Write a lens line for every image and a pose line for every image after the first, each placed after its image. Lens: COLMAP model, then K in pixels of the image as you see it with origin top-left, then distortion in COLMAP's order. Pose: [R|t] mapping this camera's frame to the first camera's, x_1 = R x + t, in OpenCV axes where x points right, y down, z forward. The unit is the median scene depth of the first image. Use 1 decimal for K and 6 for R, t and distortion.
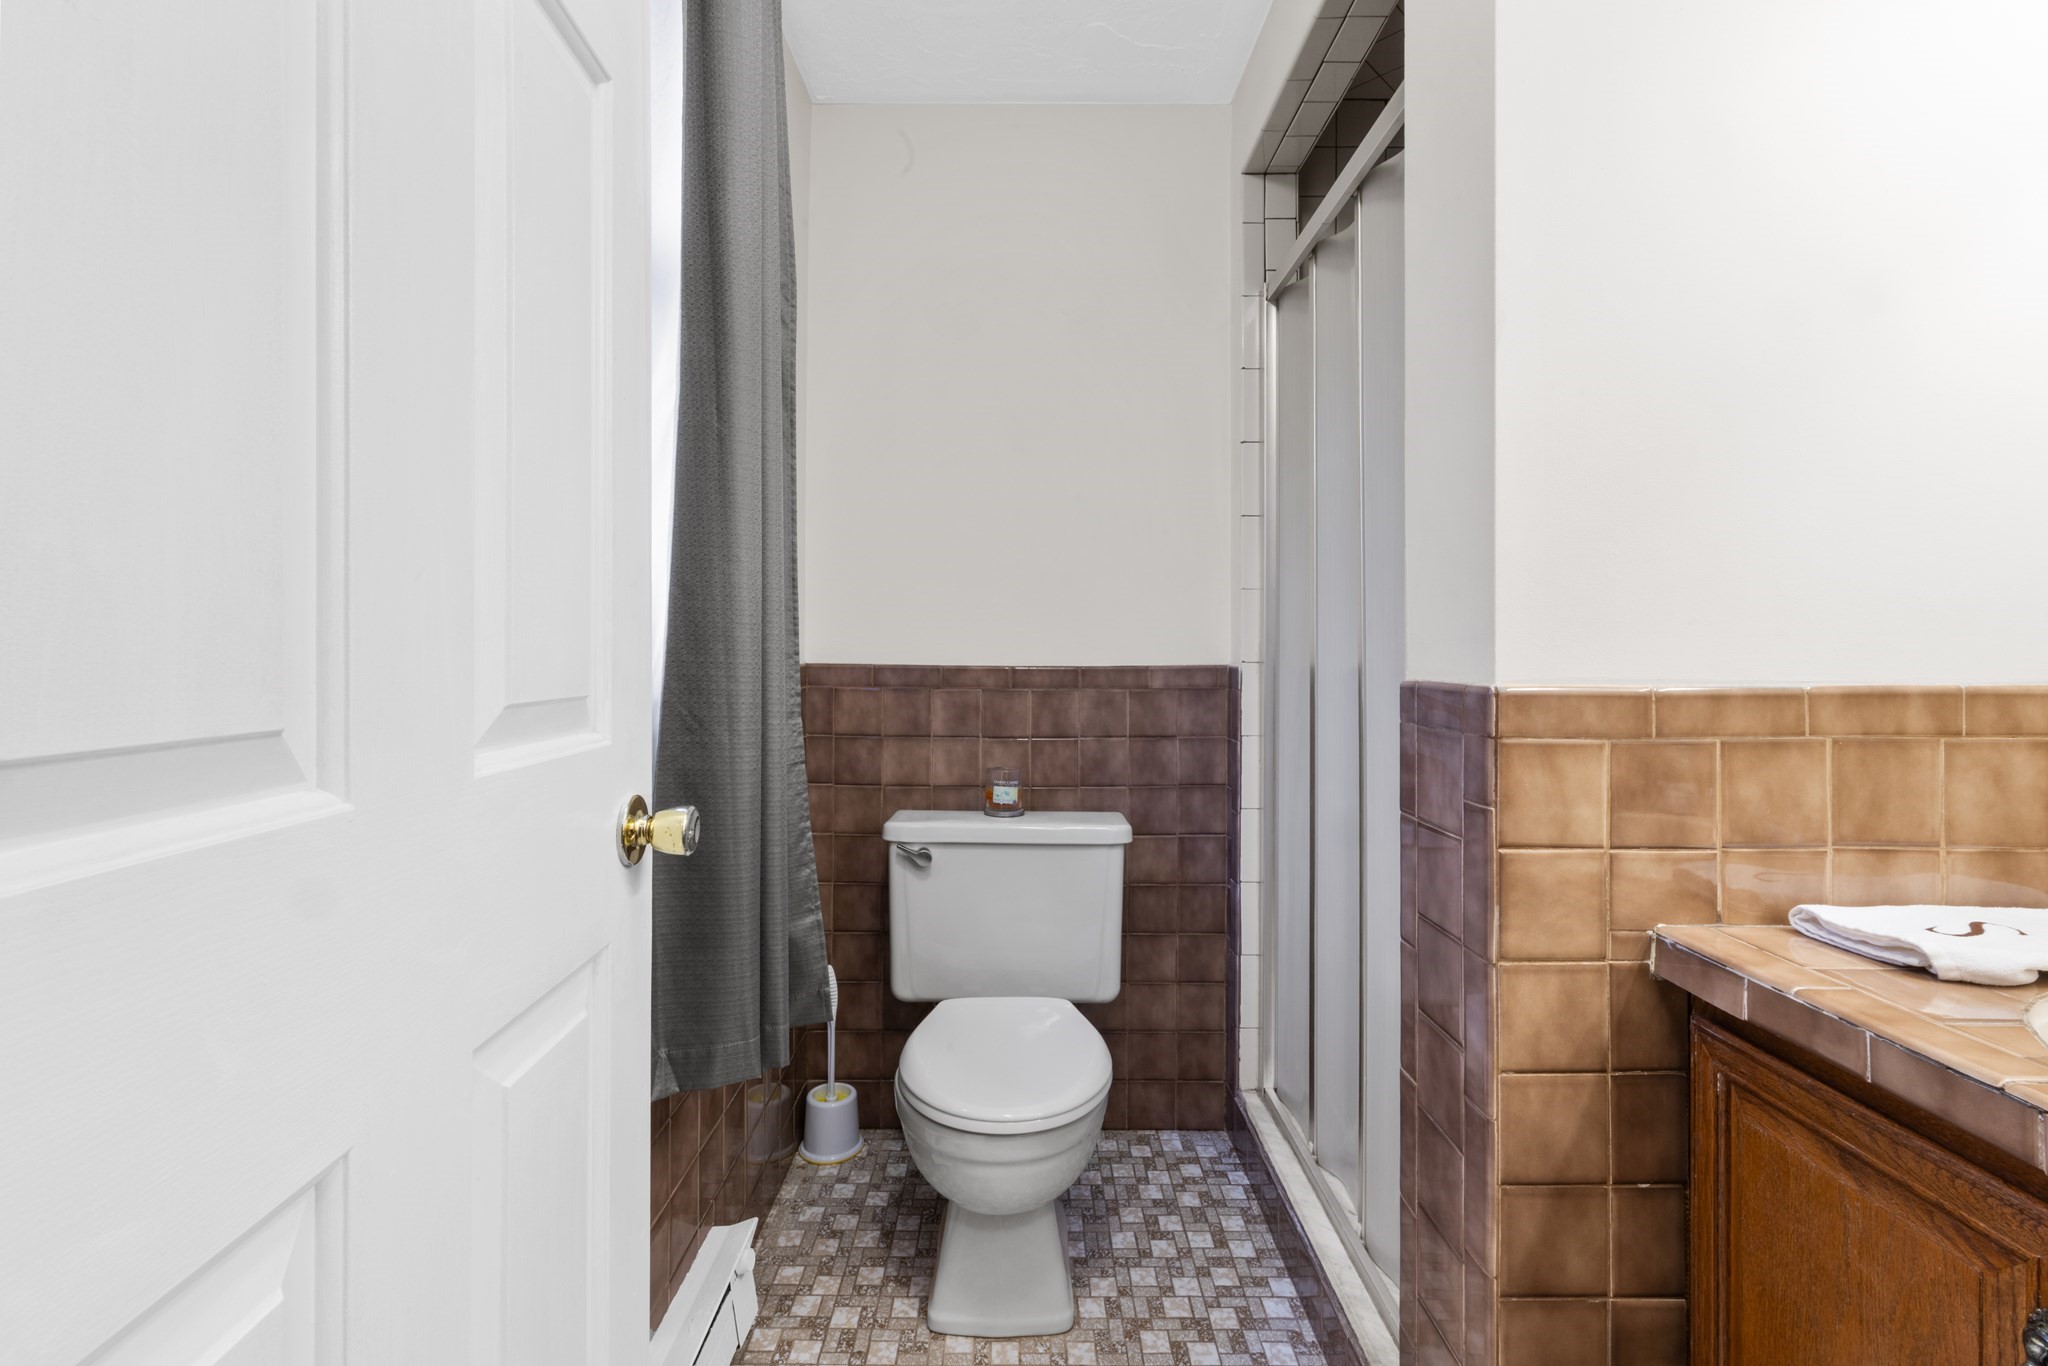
lens RADIAL K [[891.0, 0, 1020.5], [0, 891.0, 651.9], [0, 0, 1]] dist [-0.000427, 0.000951]
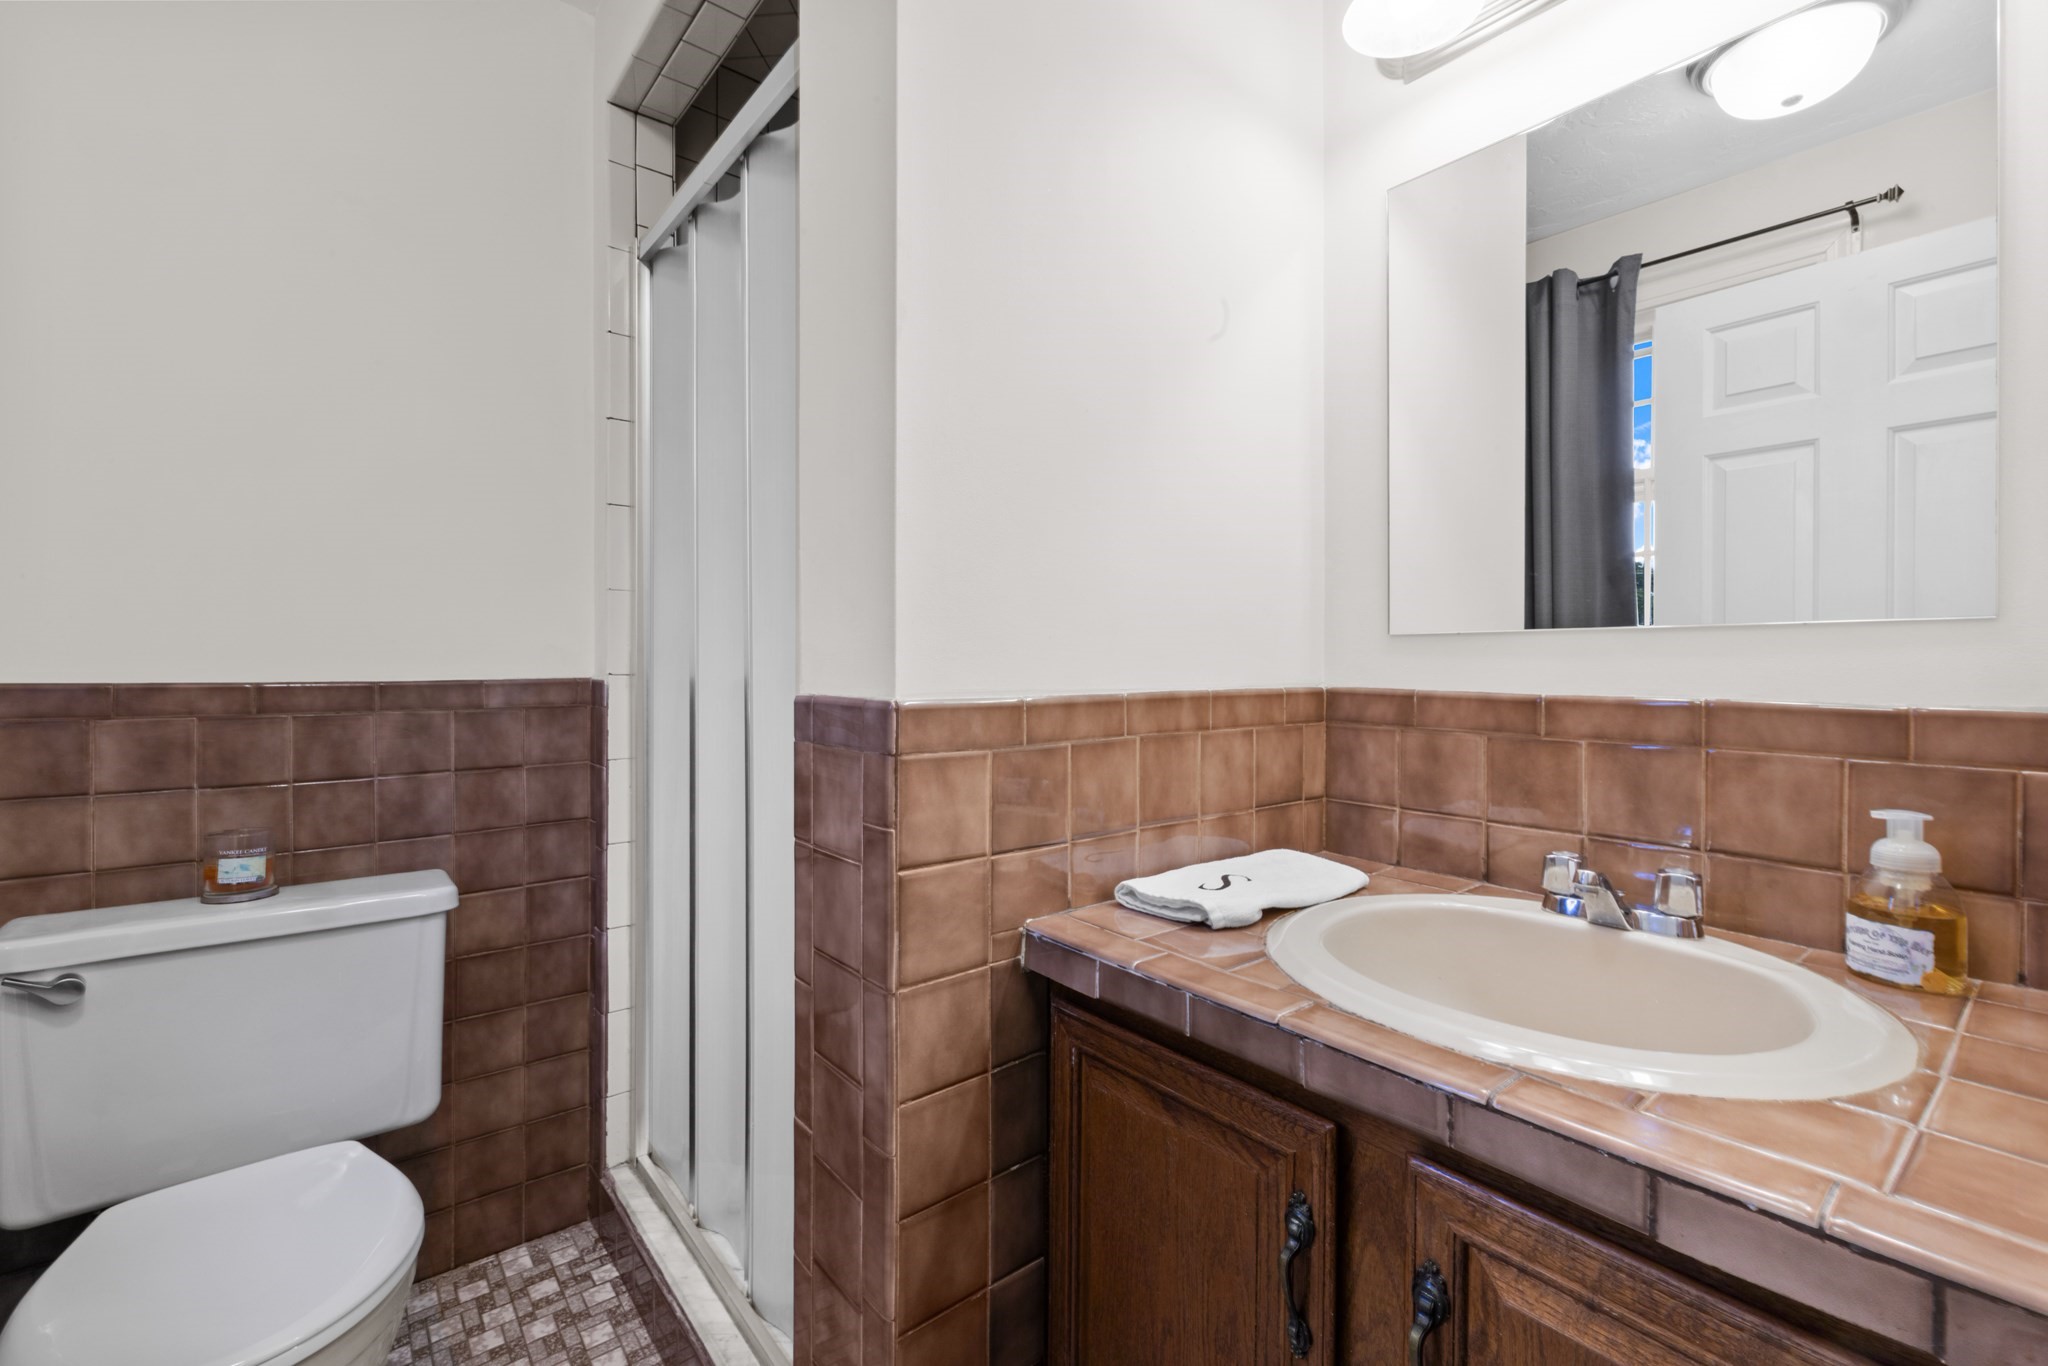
lens RADIAL K [[891.0, 0, 1022.2], [0, 891.0, 667.6], [0, 0, 1]] dist [-0.000427, 0.000951]
pose [[0.778410, -0.003294, 0.627747, 0.033553], [-0.001165, 0.999977, 0.006692, -0.002343], [-0.627755, -0.005940, 0.778389, 0.136257]]
